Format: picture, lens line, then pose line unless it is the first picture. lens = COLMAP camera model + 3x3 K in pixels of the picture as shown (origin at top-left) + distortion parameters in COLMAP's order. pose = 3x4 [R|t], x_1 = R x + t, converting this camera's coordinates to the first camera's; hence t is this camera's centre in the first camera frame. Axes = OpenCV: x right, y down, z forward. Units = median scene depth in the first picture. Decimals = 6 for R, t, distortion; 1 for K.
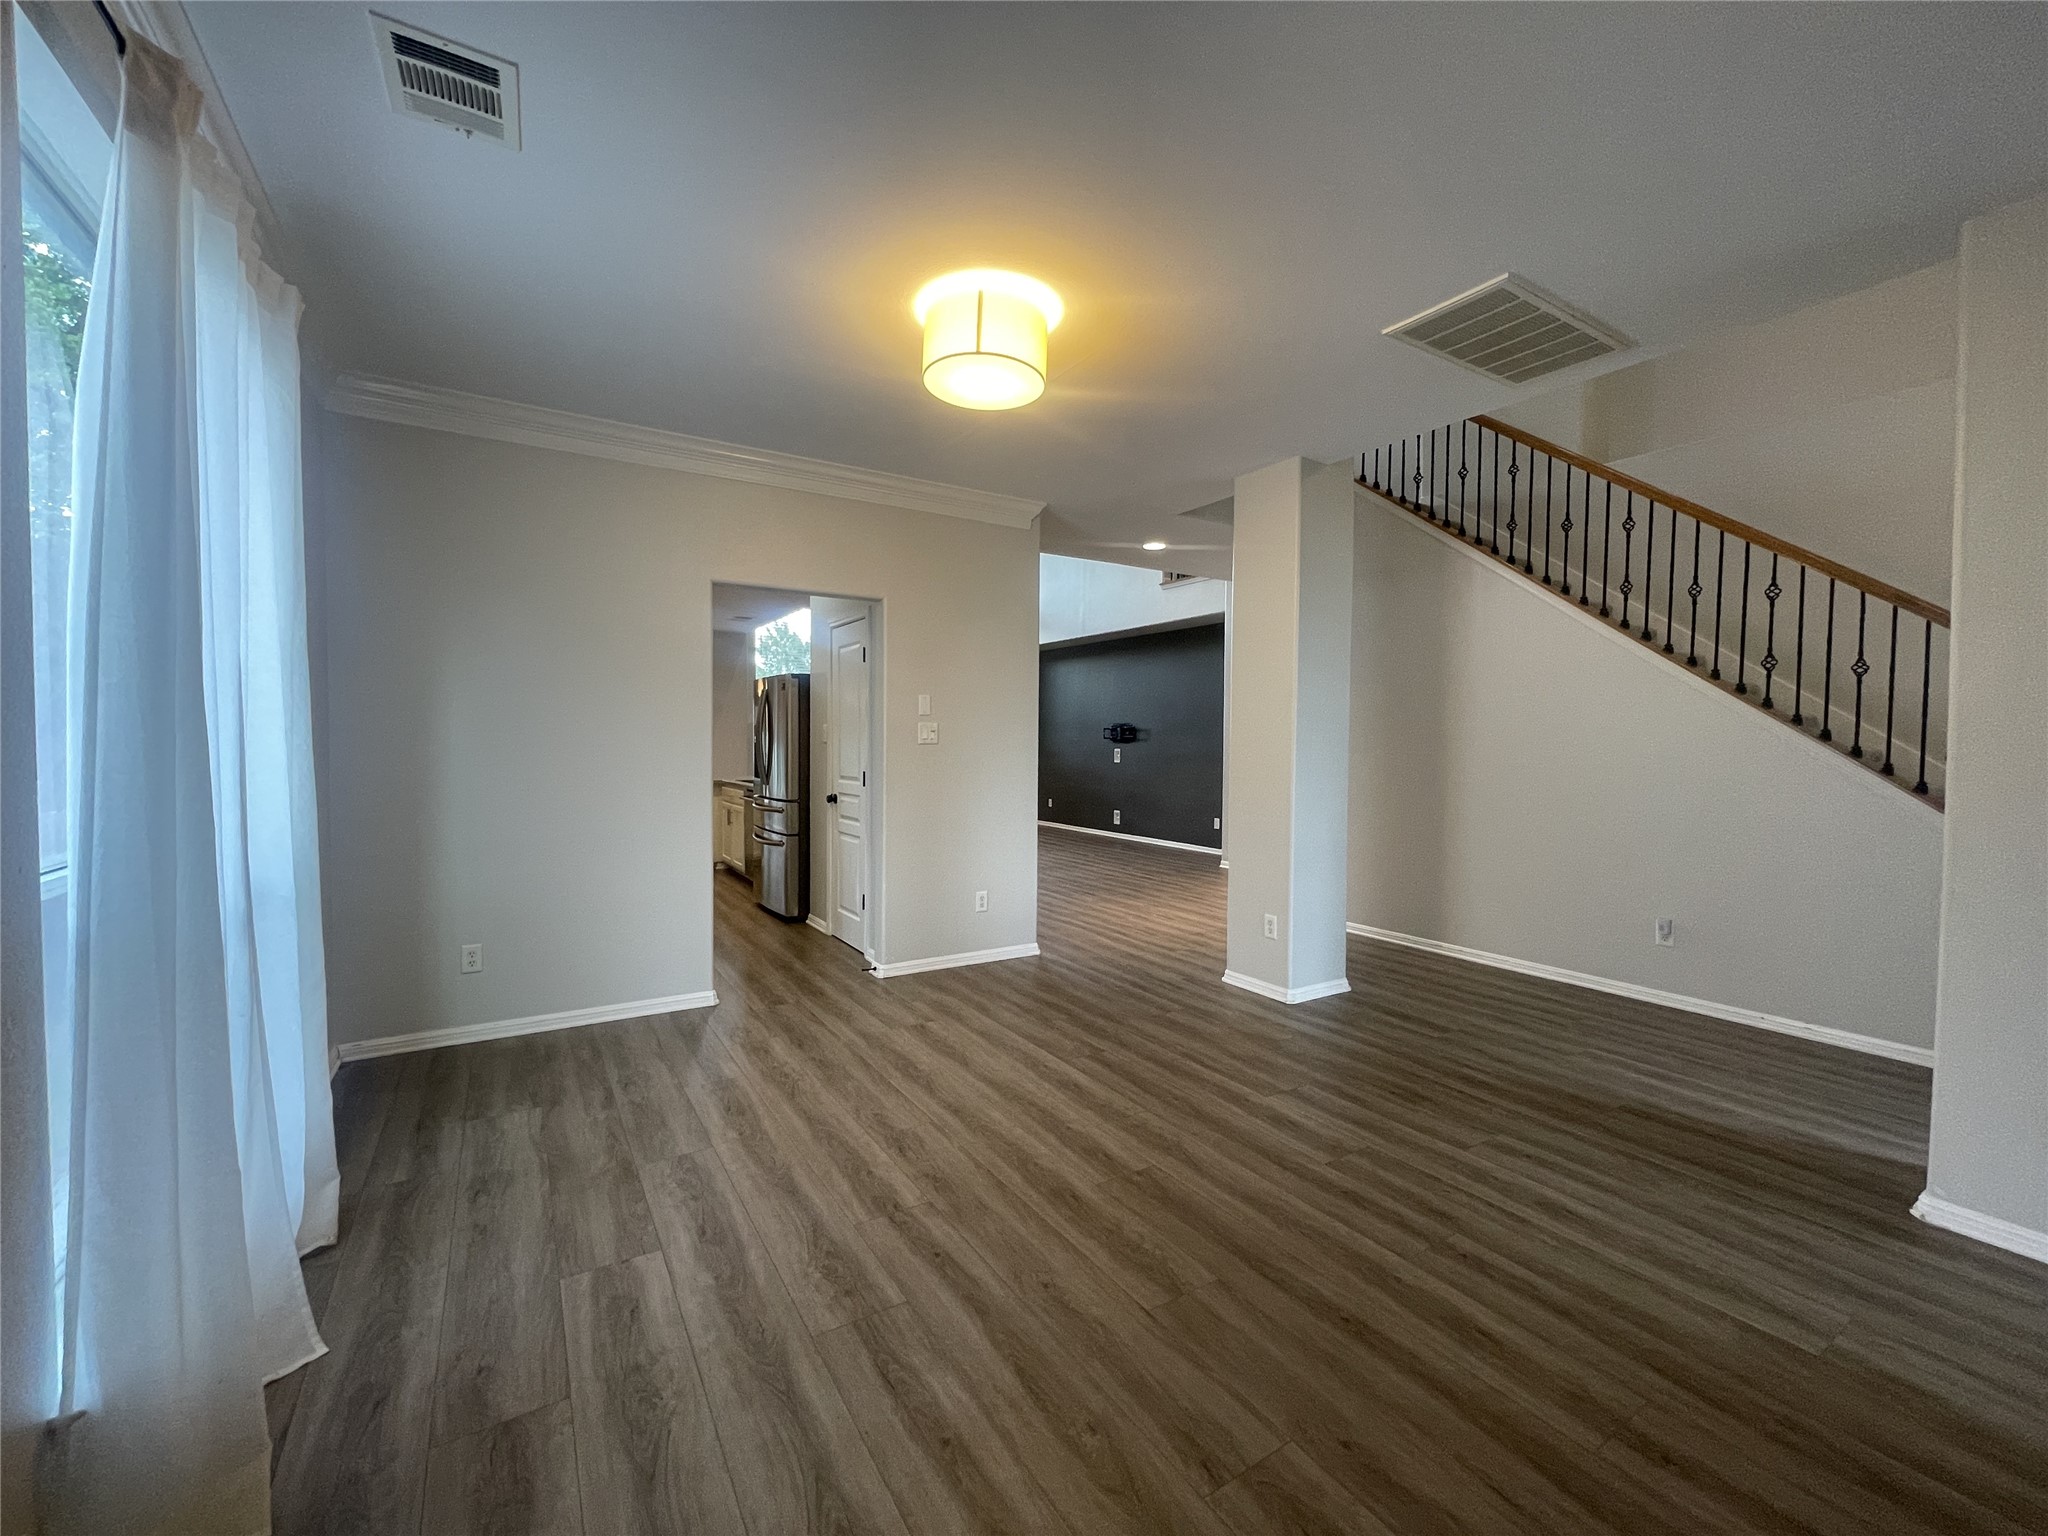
lens RADIAL K [[828.4, 0, 1026.7], [0, 828.4, 763.9], [0, 0, 1]] dist [0.000188, 0.000047]
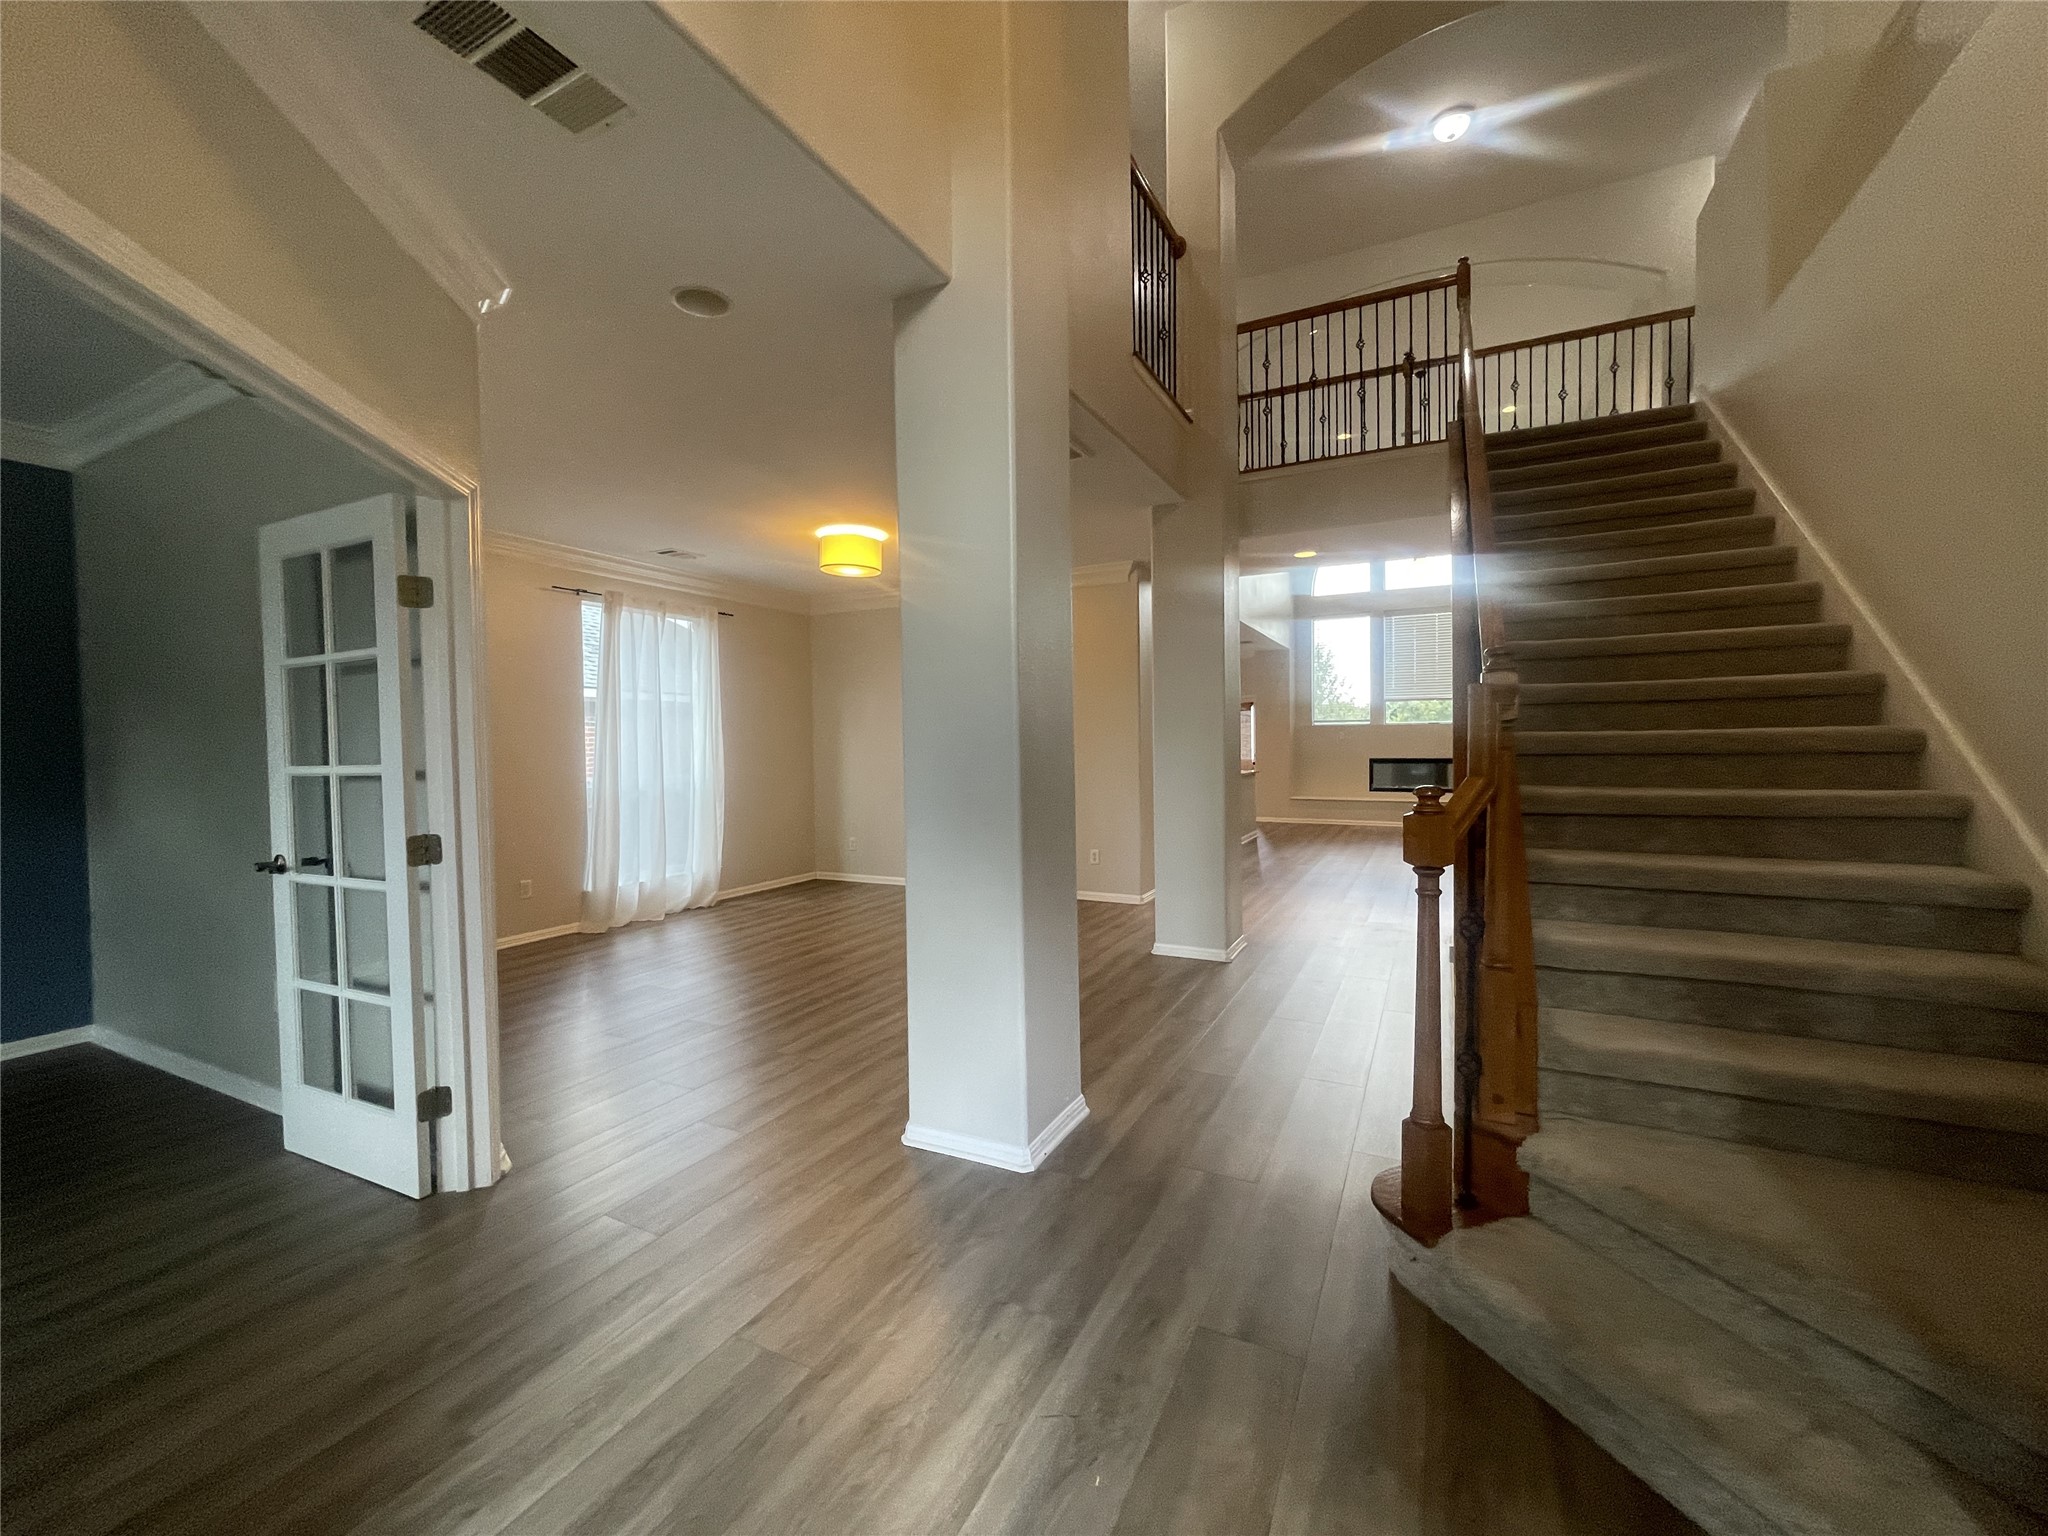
lens RADIAL K [[828.4, 0, 1027.7], [0, 828.4, 761.6], [0, 0, 1]] dist [0.000188, 0.000047]
pose [[0.513228, -0.003087, -0.858247, 1.636101], [-0.005840, 0.999958, -0.007089, 0.026744], [0.858233, 0.008650, 0.513188, 0.280699]]
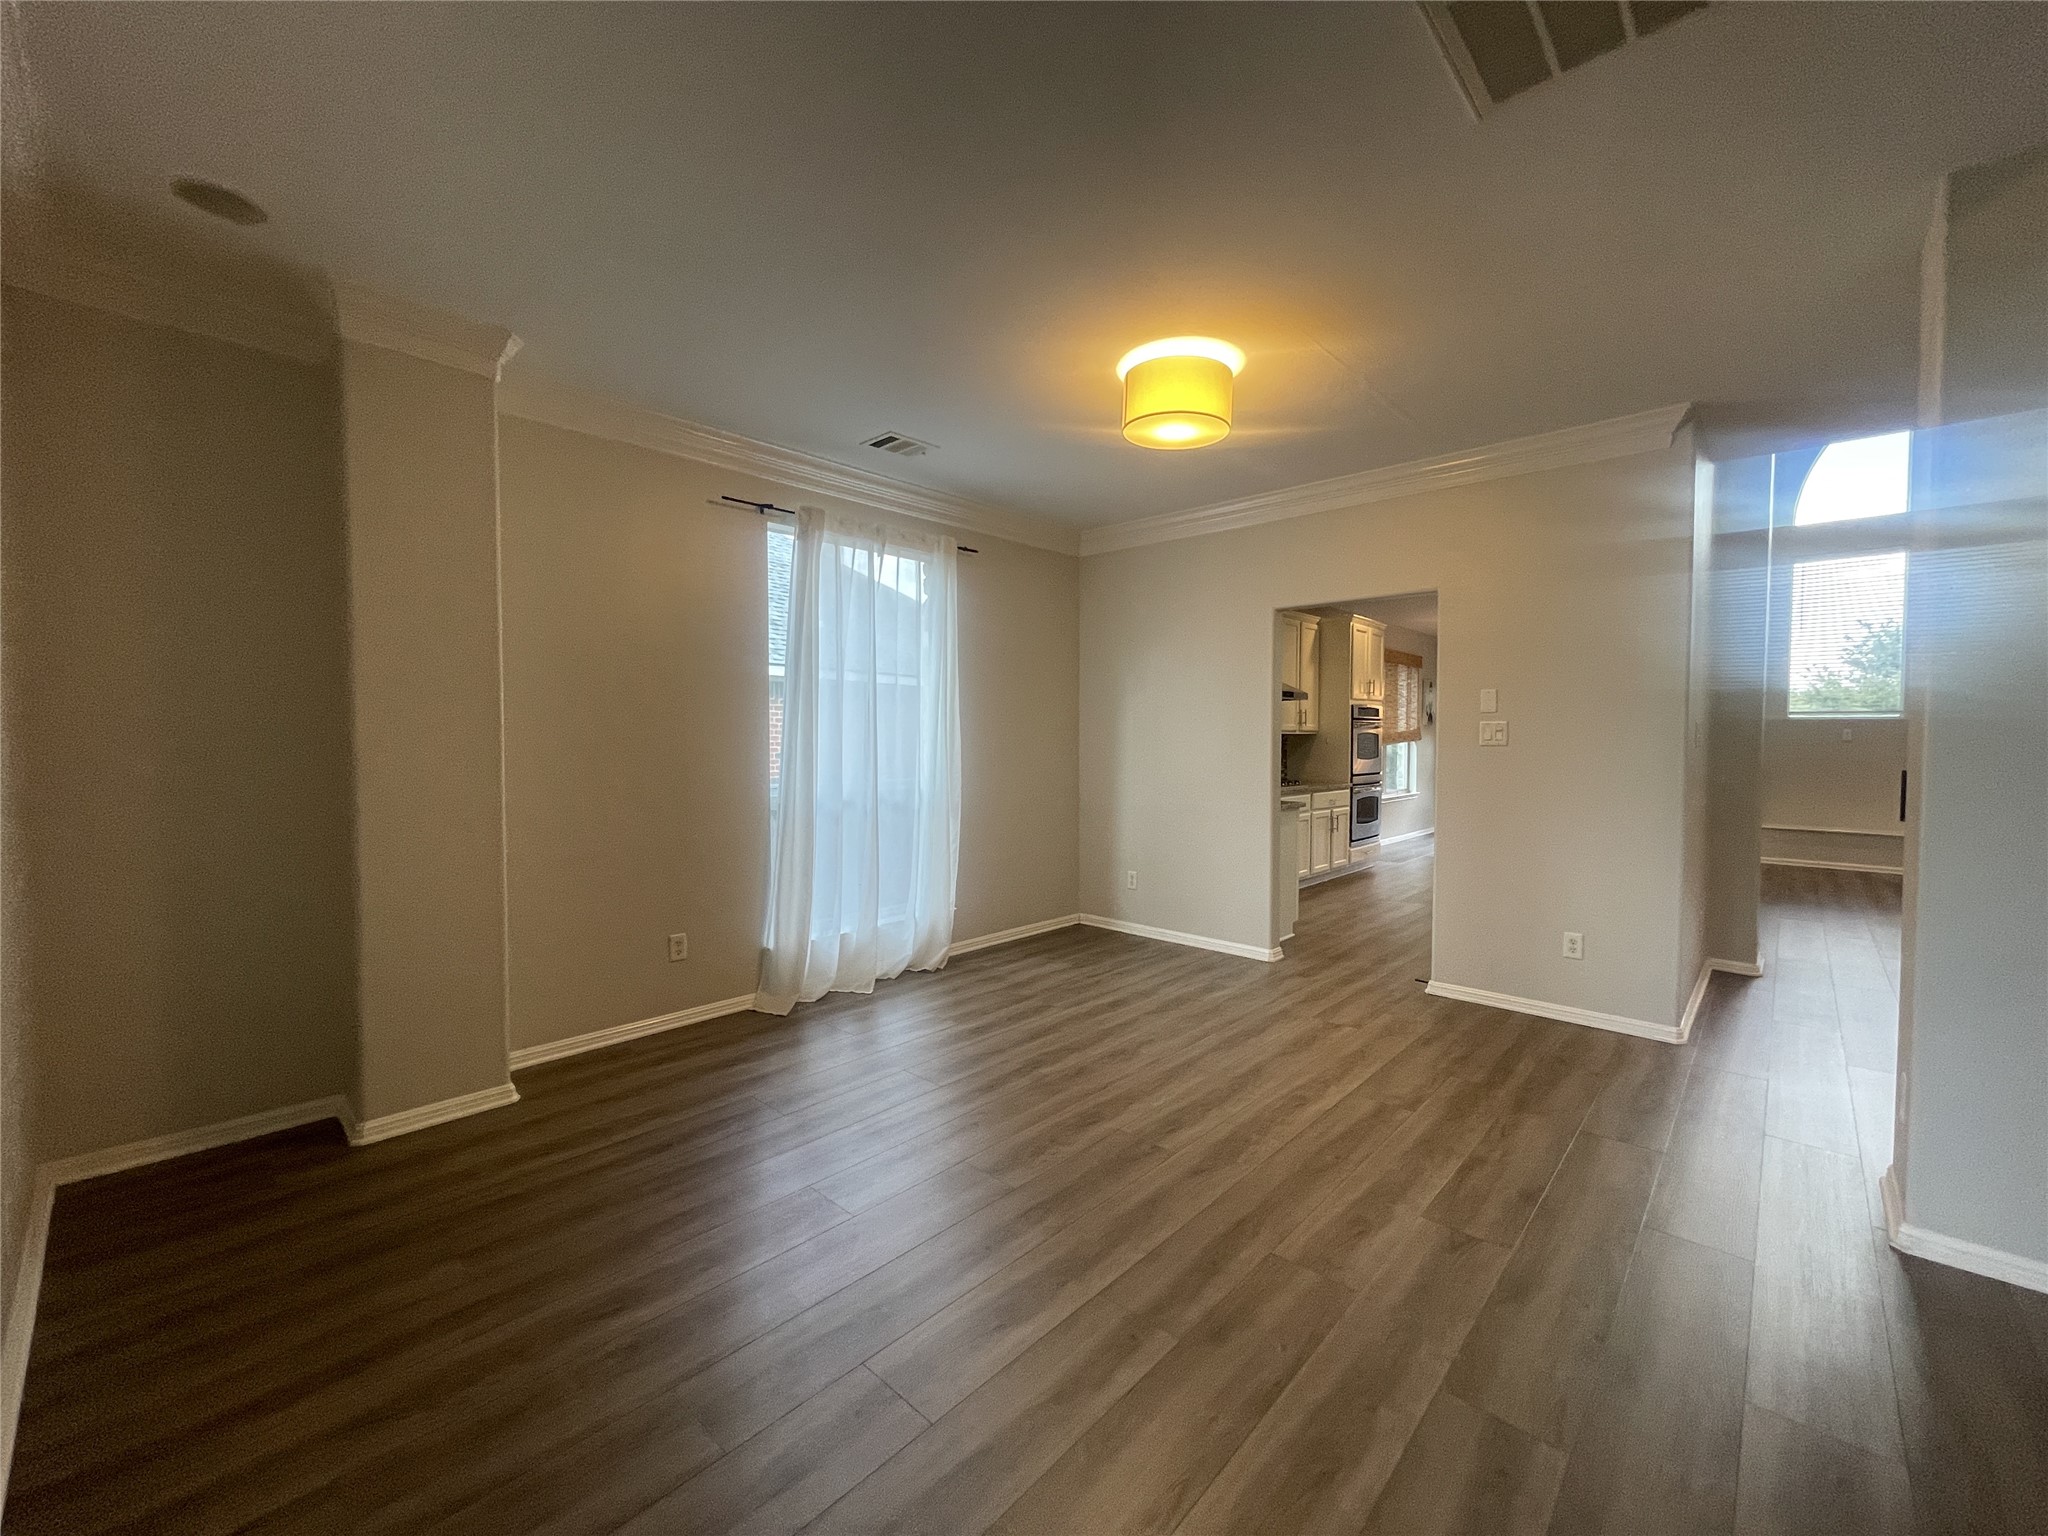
lens RADIAL K [[828.4, 0, 1024.4], [0, 828.4, 764.0], [0, 0, 1]] dist [0.000188, 0.000047]
pose [[0.251884, 0.020658, -0.967537, 0.869747], [-0.029742, 0.999465, 0.013597, -0.002266], [0.967300, 0.025351, 0.252363, 0.439422]]
